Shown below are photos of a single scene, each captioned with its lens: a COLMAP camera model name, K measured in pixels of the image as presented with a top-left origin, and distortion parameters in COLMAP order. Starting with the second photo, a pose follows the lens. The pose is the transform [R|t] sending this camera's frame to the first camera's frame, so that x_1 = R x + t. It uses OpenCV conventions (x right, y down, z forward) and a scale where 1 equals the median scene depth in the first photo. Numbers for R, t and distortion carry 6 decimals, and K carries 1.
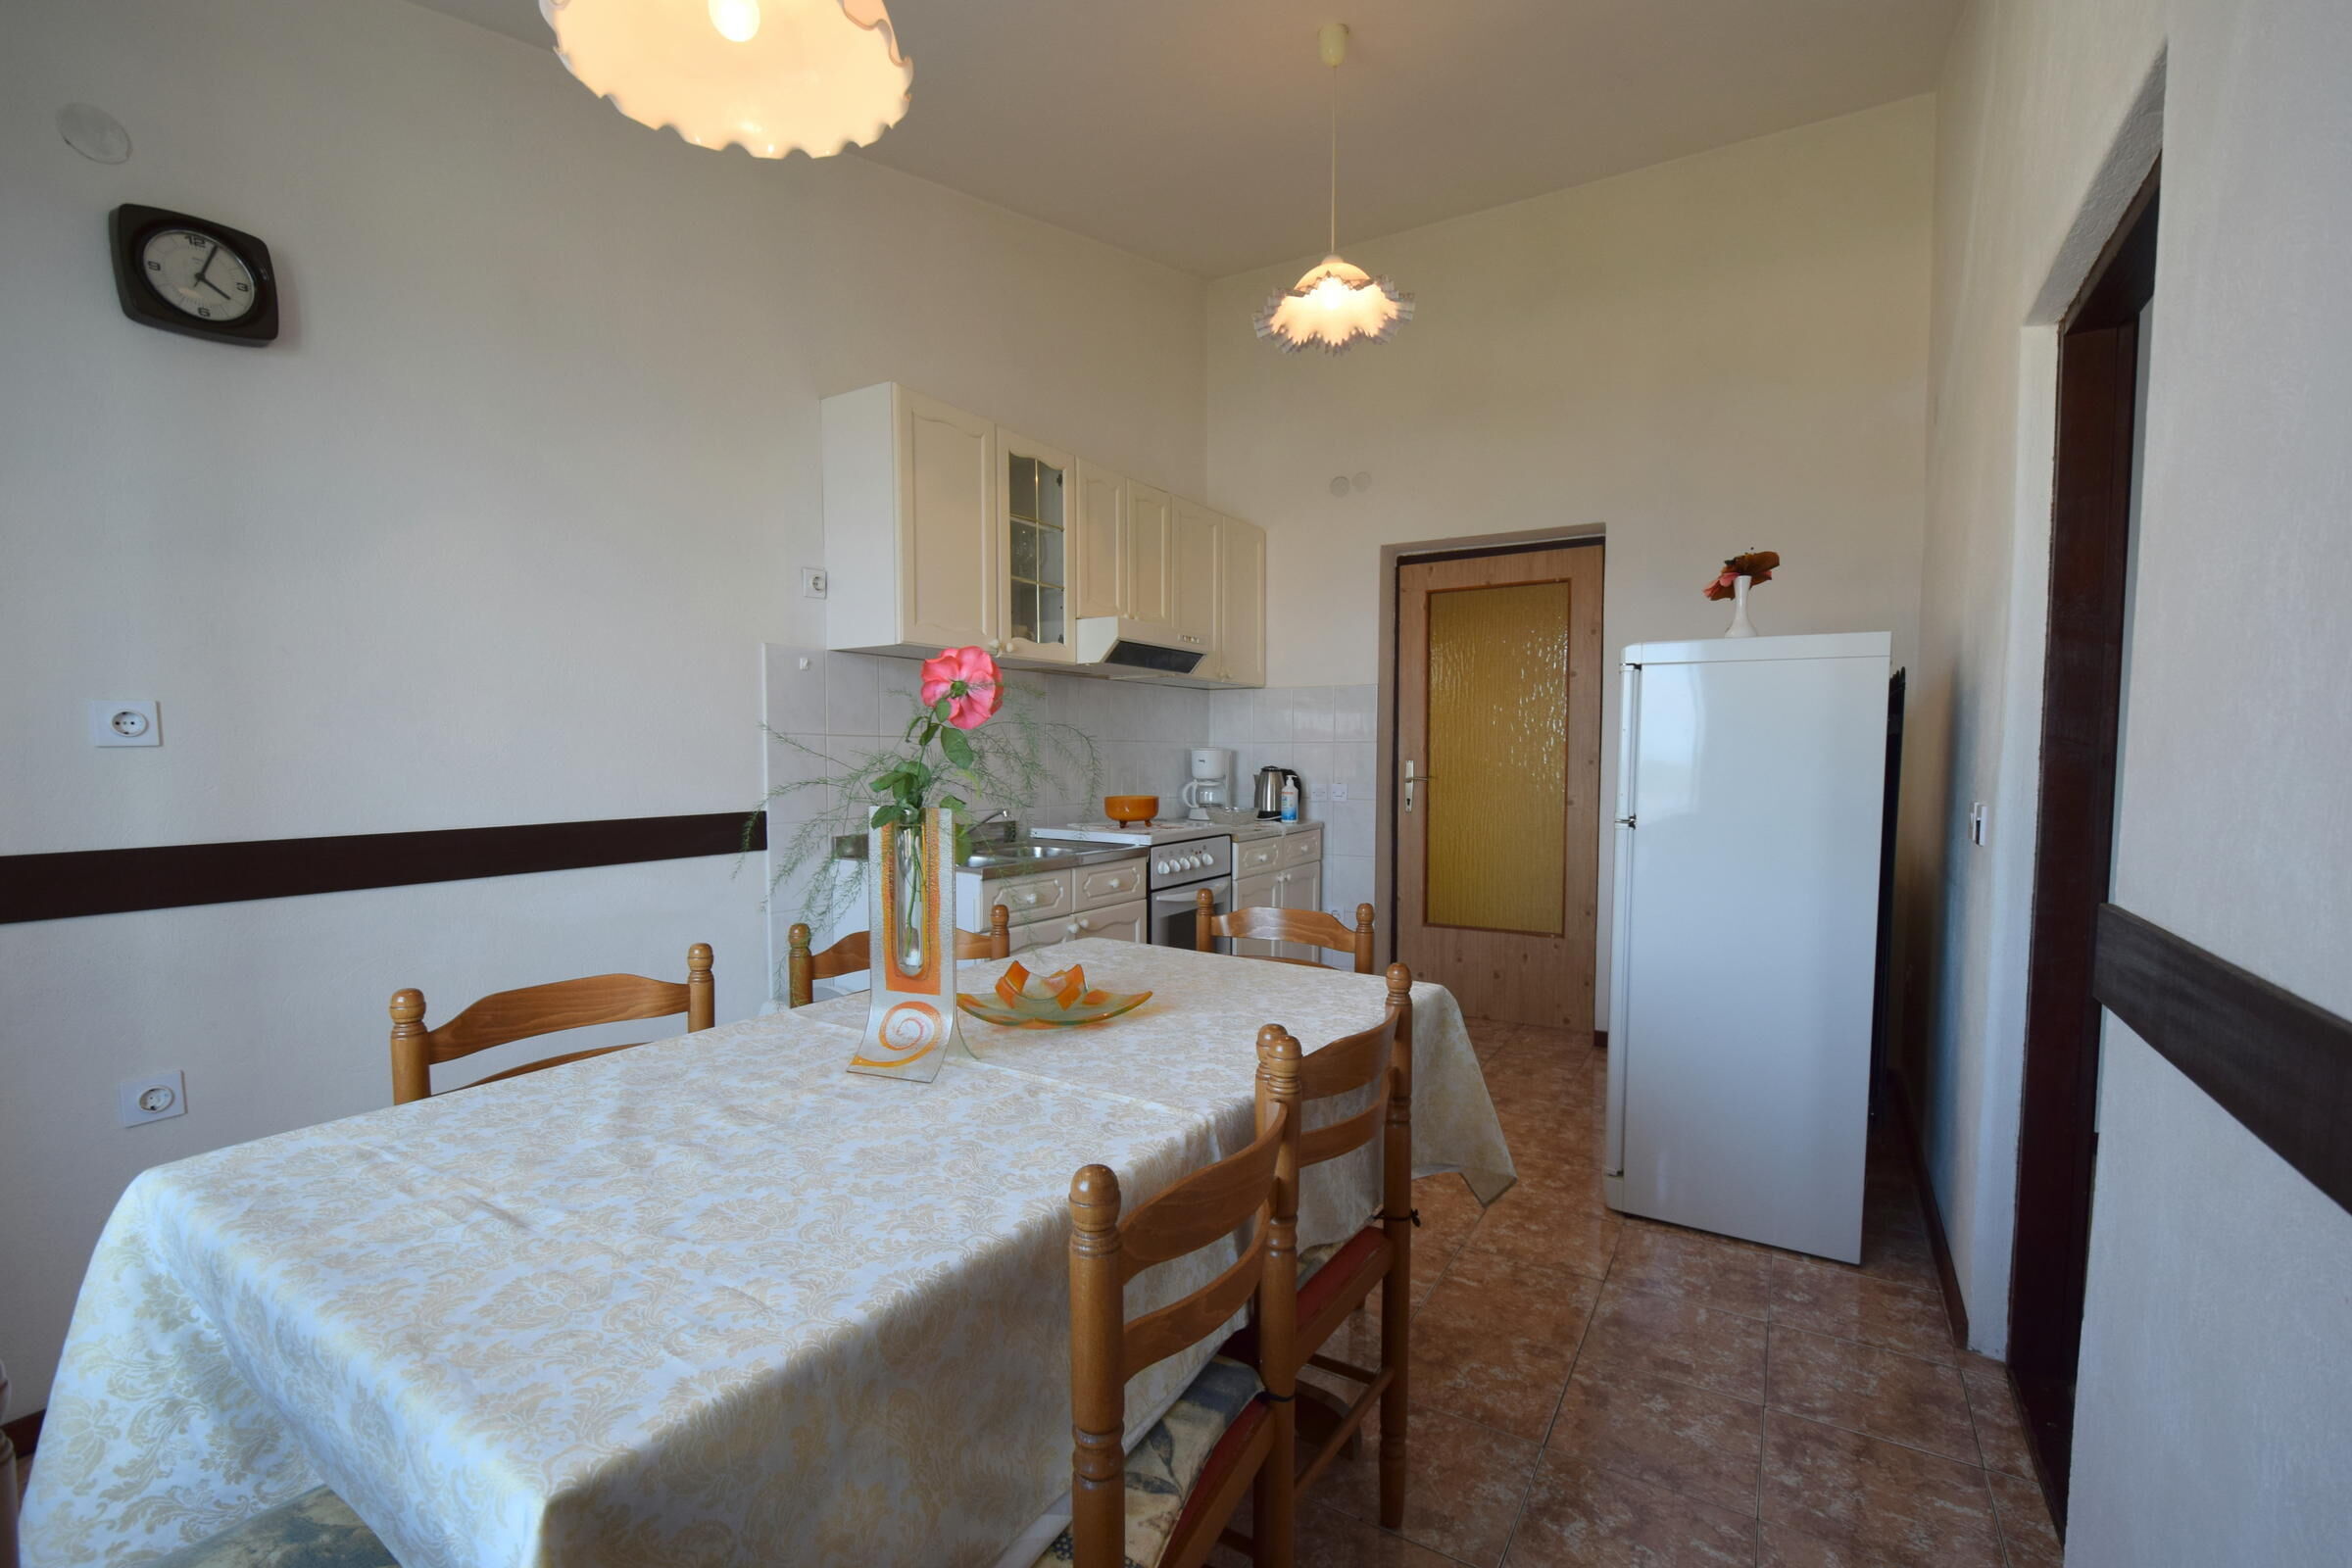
lens RADIAL K [[1023.2, 0, 1180.8], [0, 1023.2, 781.9], [0, 0, 1]] dist [0.005217, -0.003816]
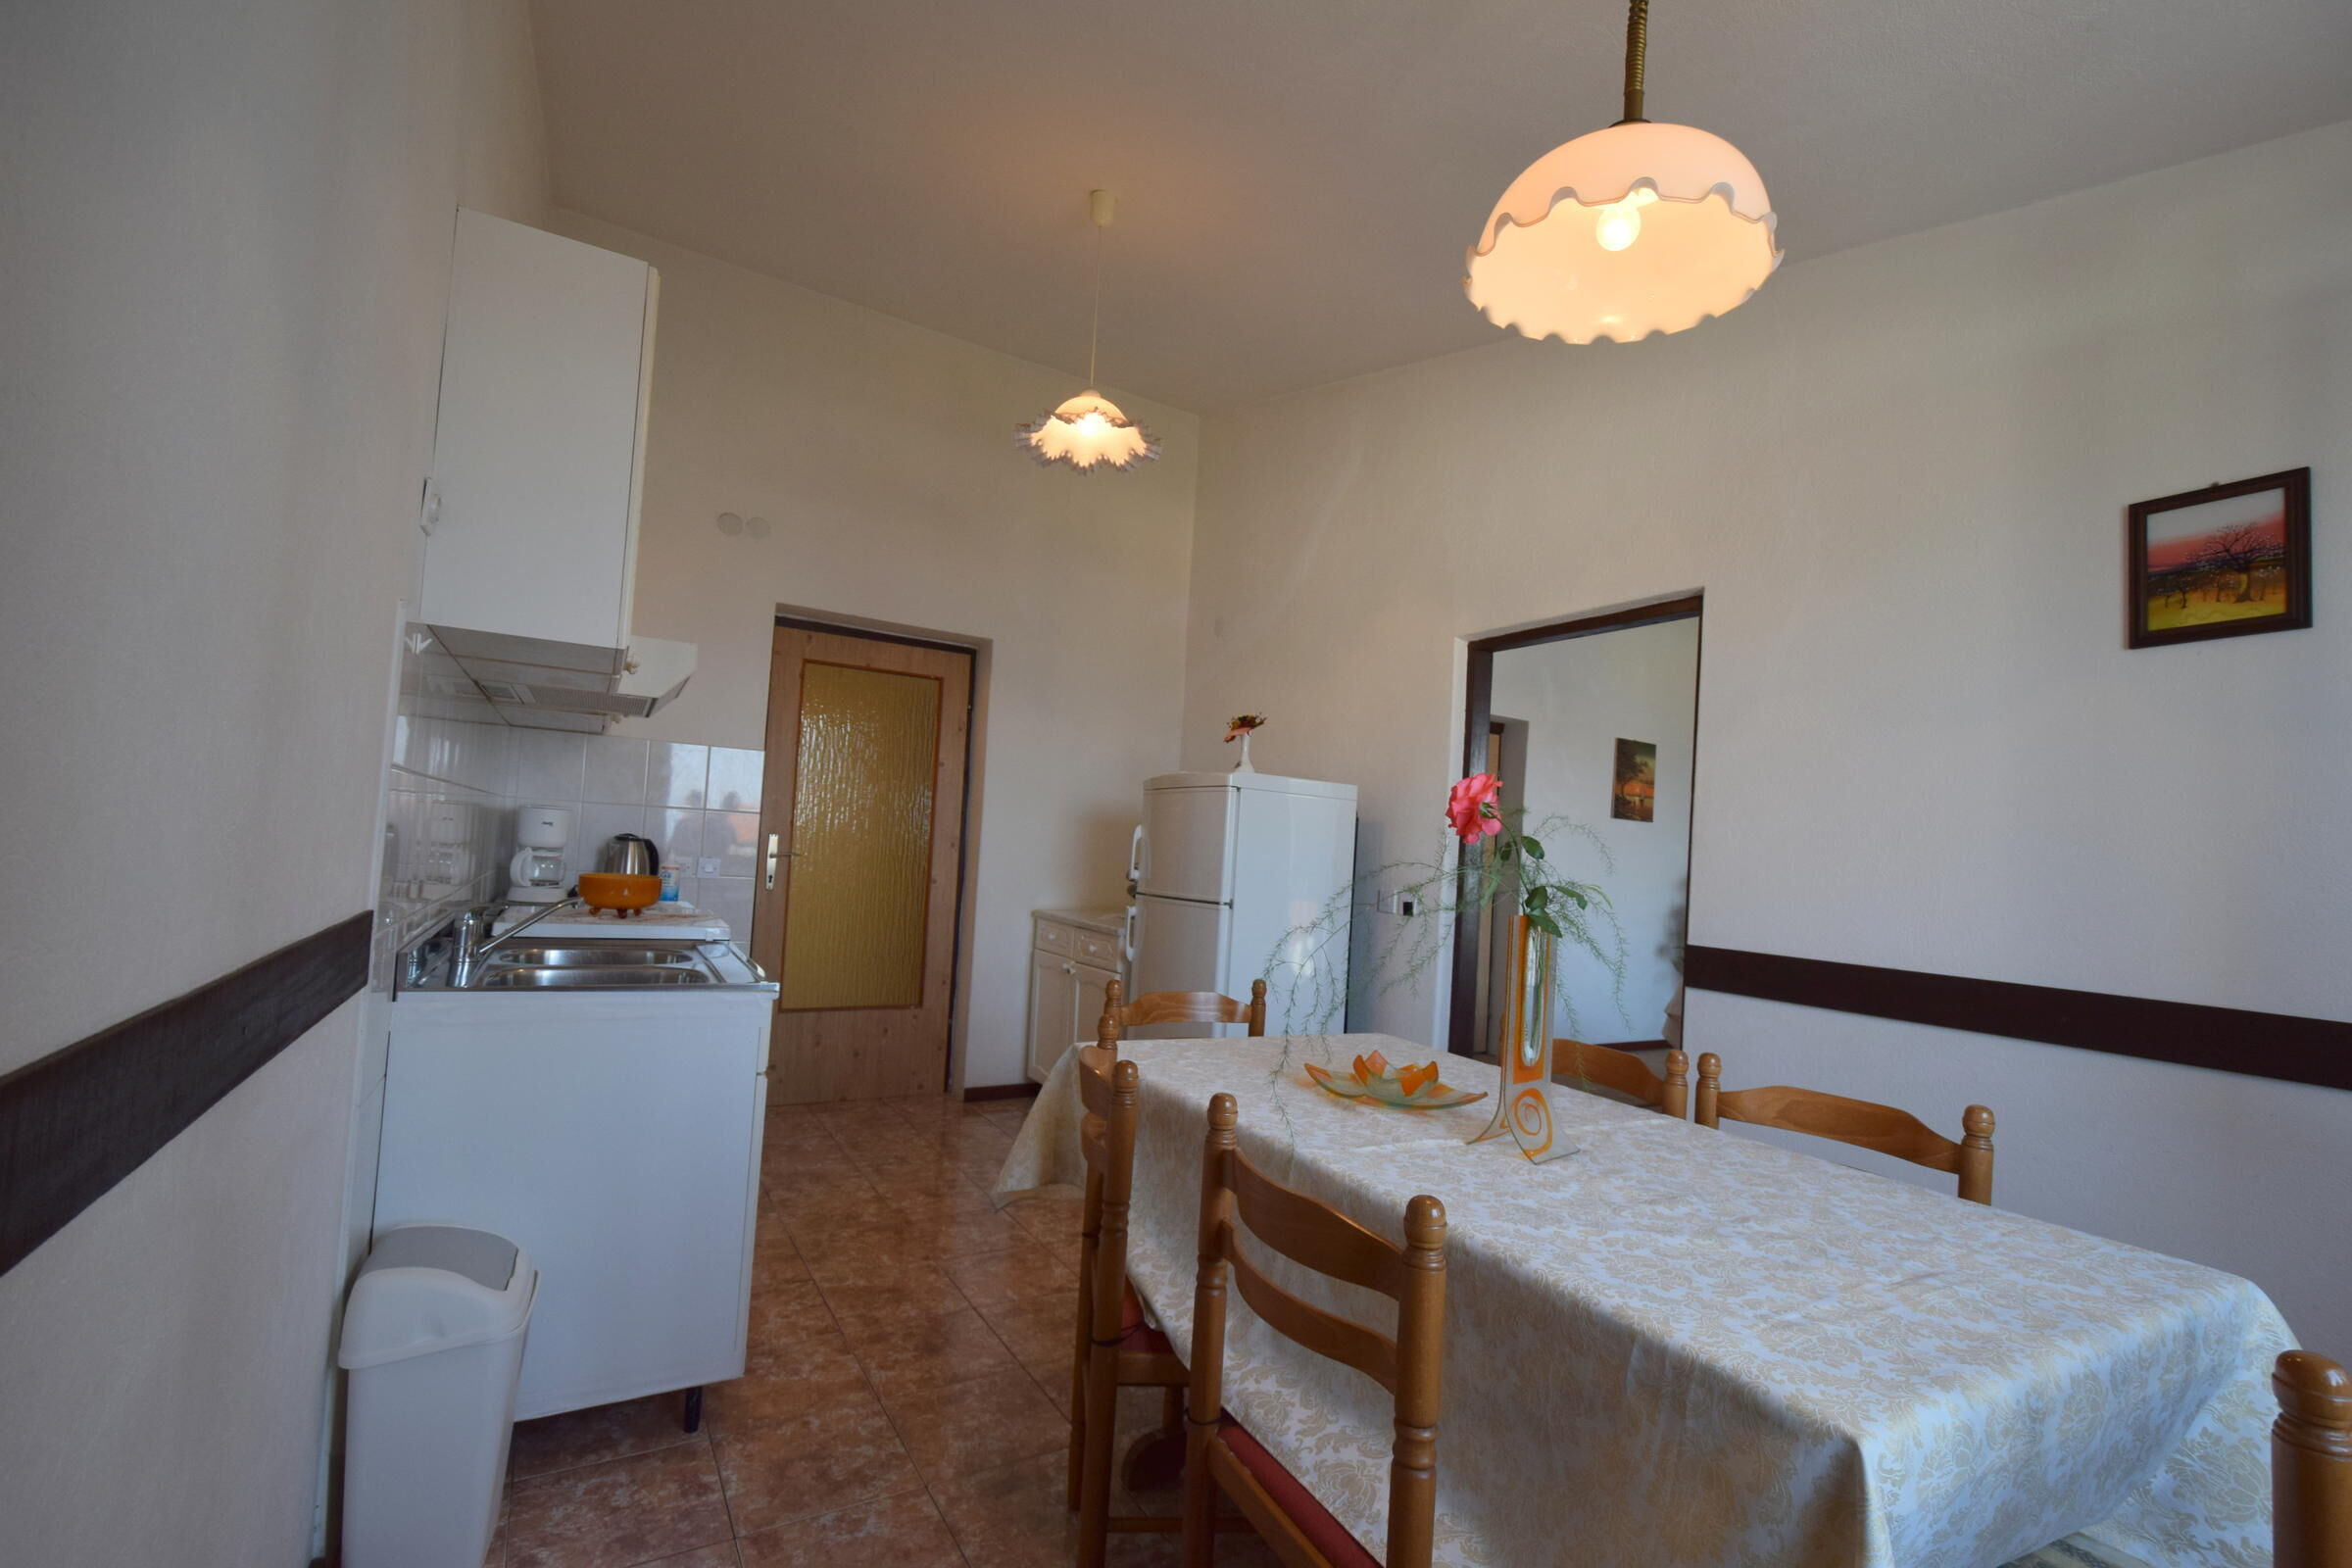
lens RADIAL K [[1023.2, 0, 1177.0], [0, 1023.2, 773.0], [0, 0, 1]] dist [0.005217, -0.003816]
pose [[0.463917, 0.093122, 0.880971, -0.833235], [-0.031956, 0.995572, -0.088408, -0.011039], [-0.885302, 0.012862, 0.464838, 0.463052]]
